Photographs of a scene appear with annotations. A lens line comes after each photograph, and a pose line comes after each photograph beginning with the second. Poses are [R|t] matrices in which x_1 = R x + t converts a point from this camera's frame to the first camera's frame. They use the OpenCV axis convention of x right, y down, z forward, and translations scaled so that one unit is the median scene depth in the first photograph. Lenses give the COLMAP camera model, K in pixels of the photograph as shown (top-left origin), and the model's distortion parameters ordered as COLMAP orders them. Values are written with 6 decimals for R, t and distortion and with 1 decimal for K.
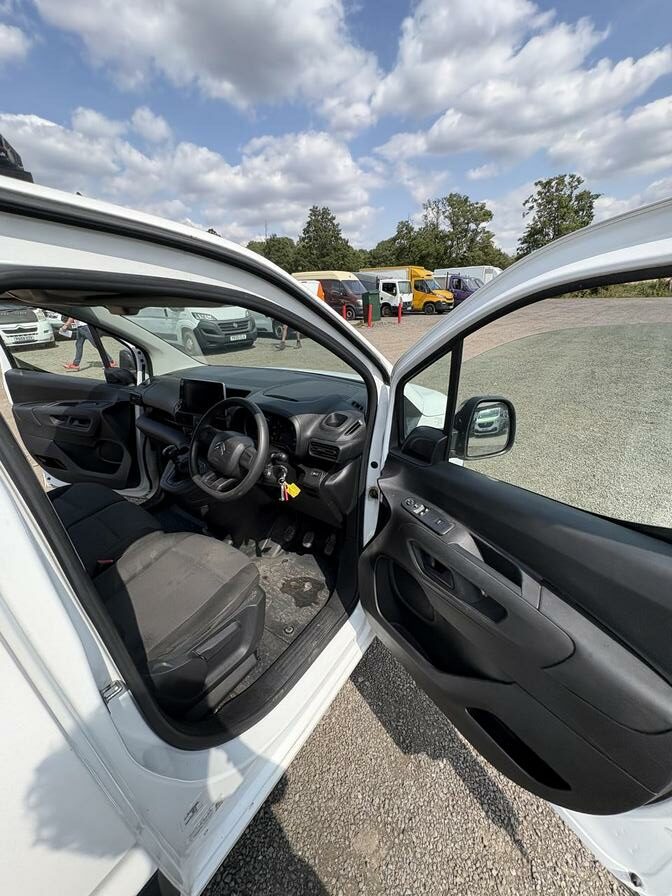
lens RADIAL K [[354.5, 0, 332.8], [0, 354.5, 449.0], [0, 0, 1]] dist [-0.000462, -0.001576]
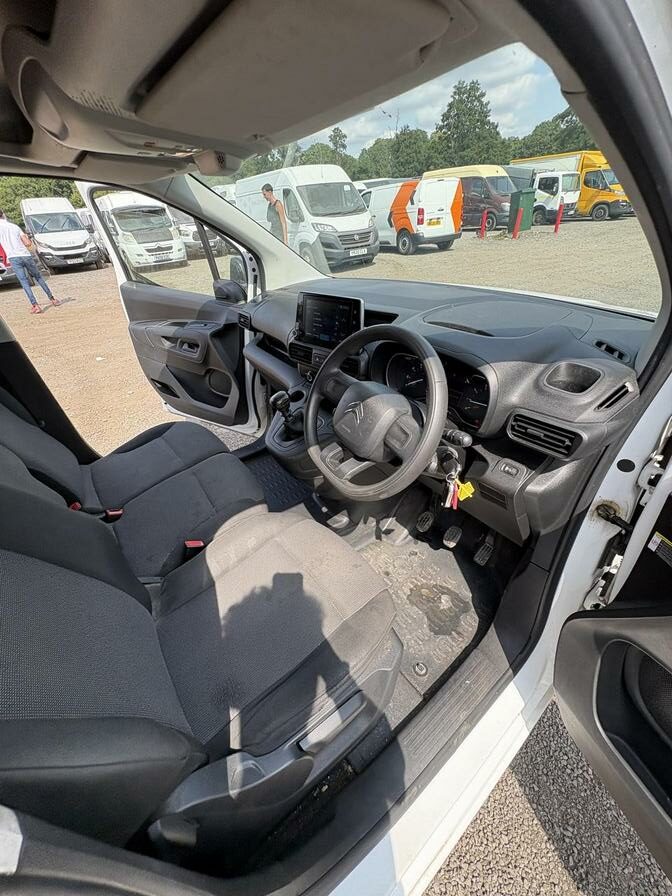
lens RADIAL K [[354.5, 0, 335.0], [0, 354.5, 448.2], [0, 0, 1]] dist [-0.000462, -0.001576]
pose [[0.956213, 0.131263, -0.261584, -0.119697], [-0.079154, 0.976461, 0.200644, -0.038944], [0.281764, -0.171153, 0.944095, 0.266532]]
